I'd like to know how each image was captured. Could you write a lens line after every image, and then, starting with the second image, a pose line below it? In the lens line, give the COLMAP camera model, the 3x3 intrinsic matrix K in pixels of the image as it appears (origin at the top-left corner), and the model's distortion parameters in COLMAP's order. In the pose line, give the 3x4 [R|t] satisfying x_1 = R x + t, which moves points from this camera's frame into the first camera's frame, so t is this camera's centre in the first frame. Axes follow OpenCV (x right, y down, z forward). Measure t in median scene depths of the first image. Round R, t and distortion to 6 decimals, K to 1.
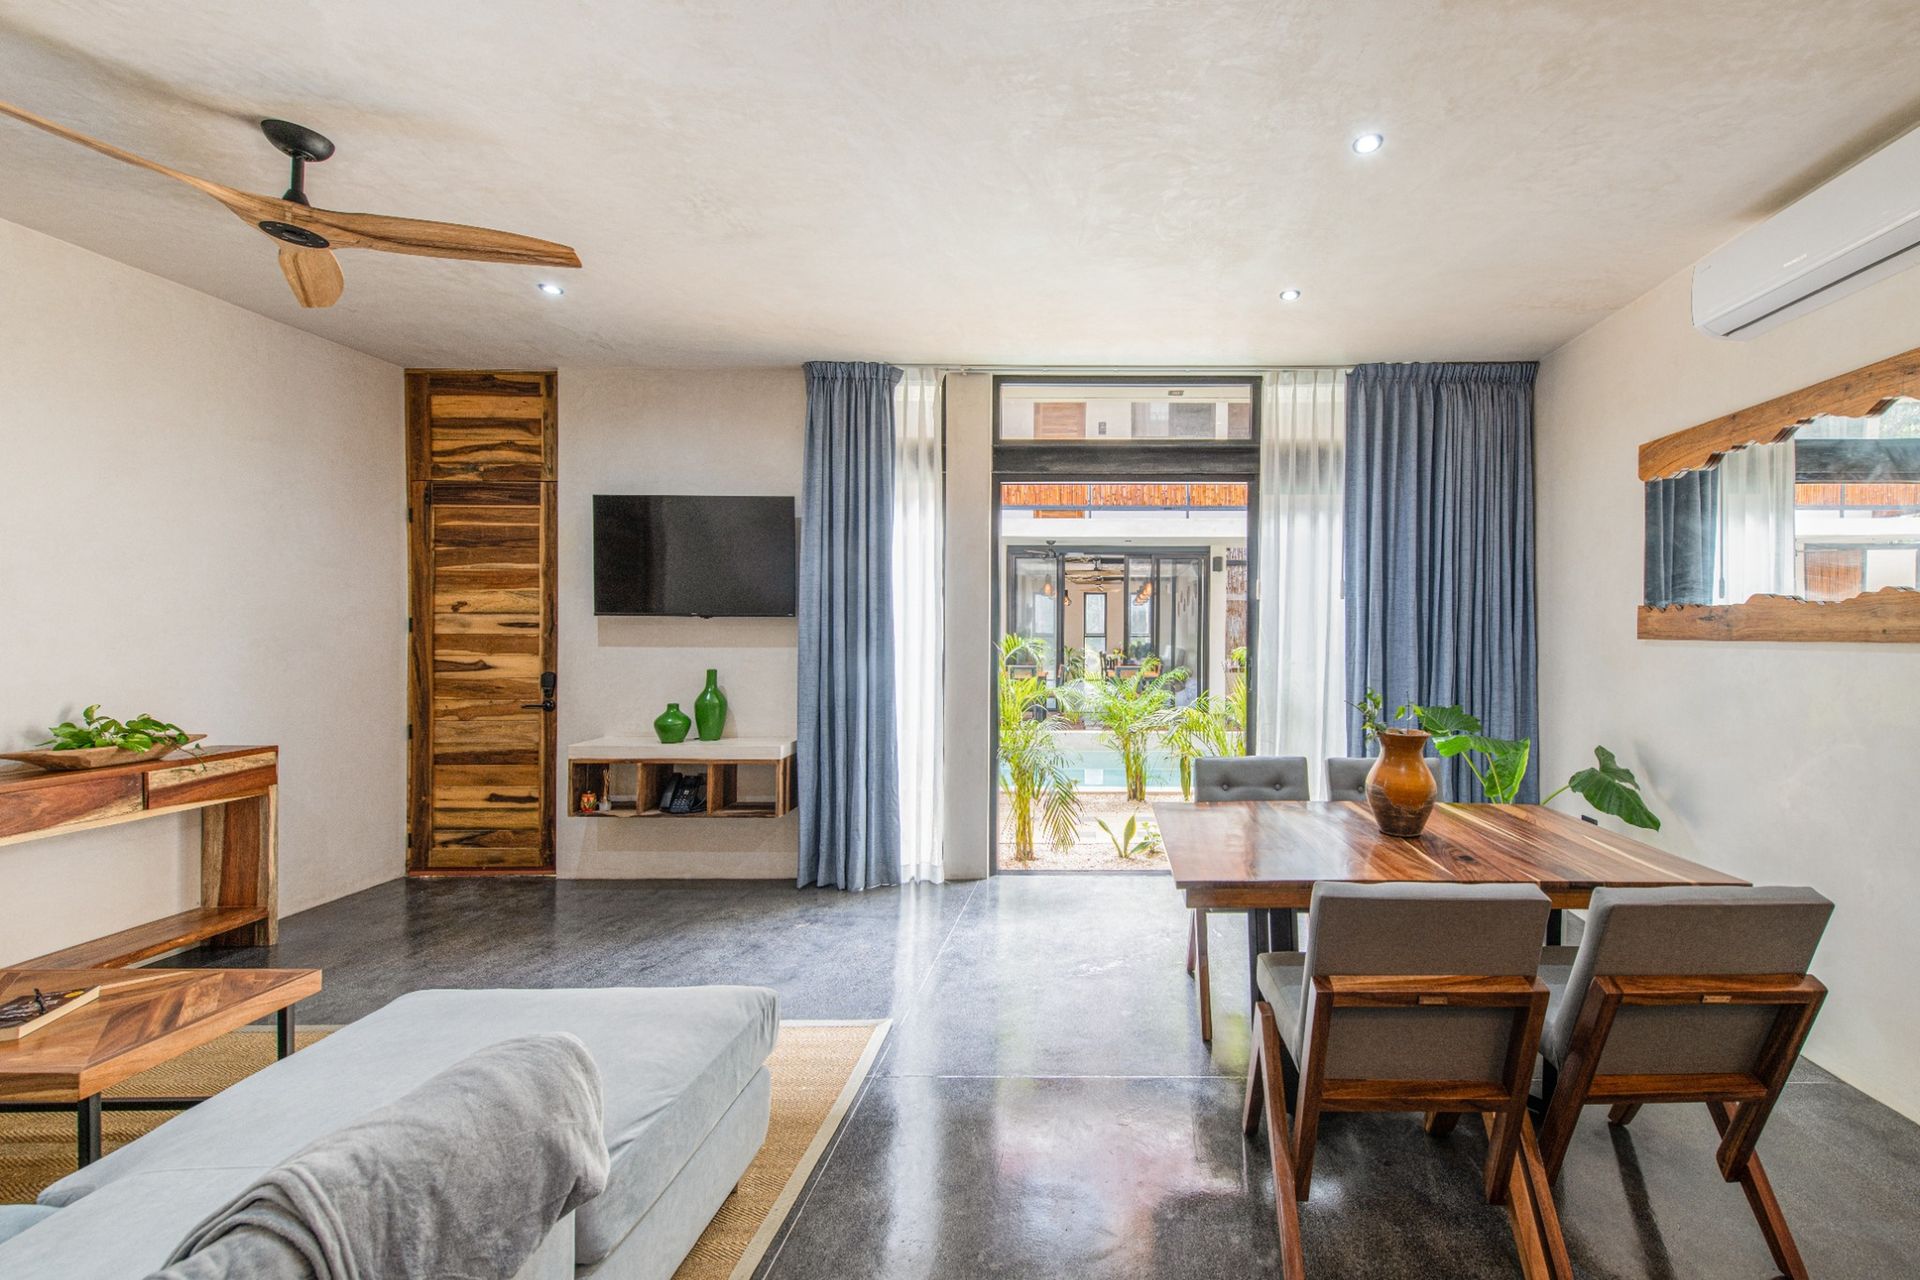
lens RADIAL K [[745.1, 0, 991.5], [0, 745.1, 628.7], [0, 0, 1]] dist [0.012615, -0.005849]
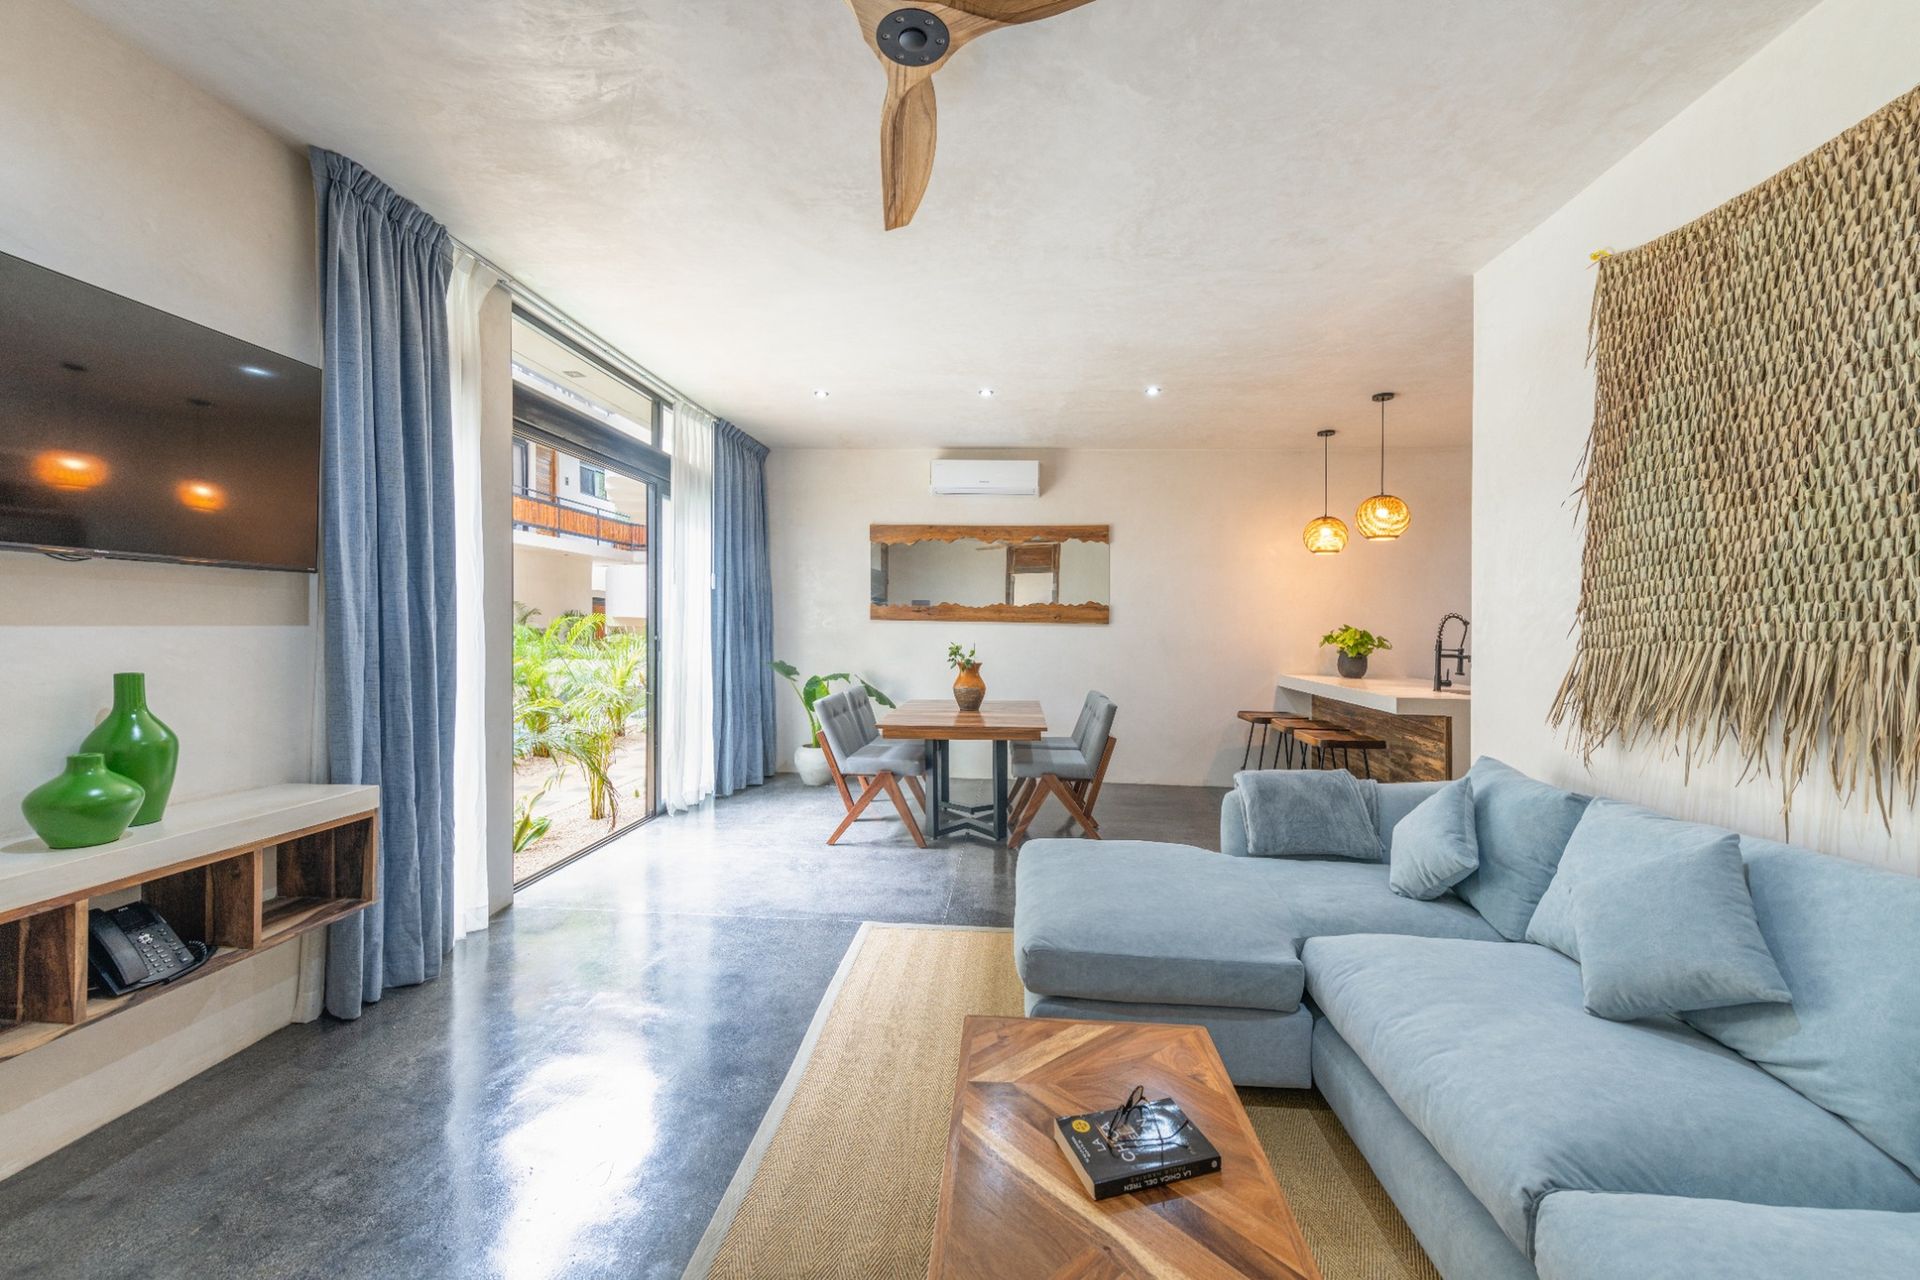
lens RADIAL K [[745.1, 0, 991.5], [0, 745.1, 628.7], [0, 0, 1]] dist [0.012615, -0.005849]
pose [[0.020067, -0.002086, 0.999796, -0.841560], [-0.002769, 0.999994, 0.002142, 0.024153], [-0.999795, -0.002811, 0.020061, 0.457815]]
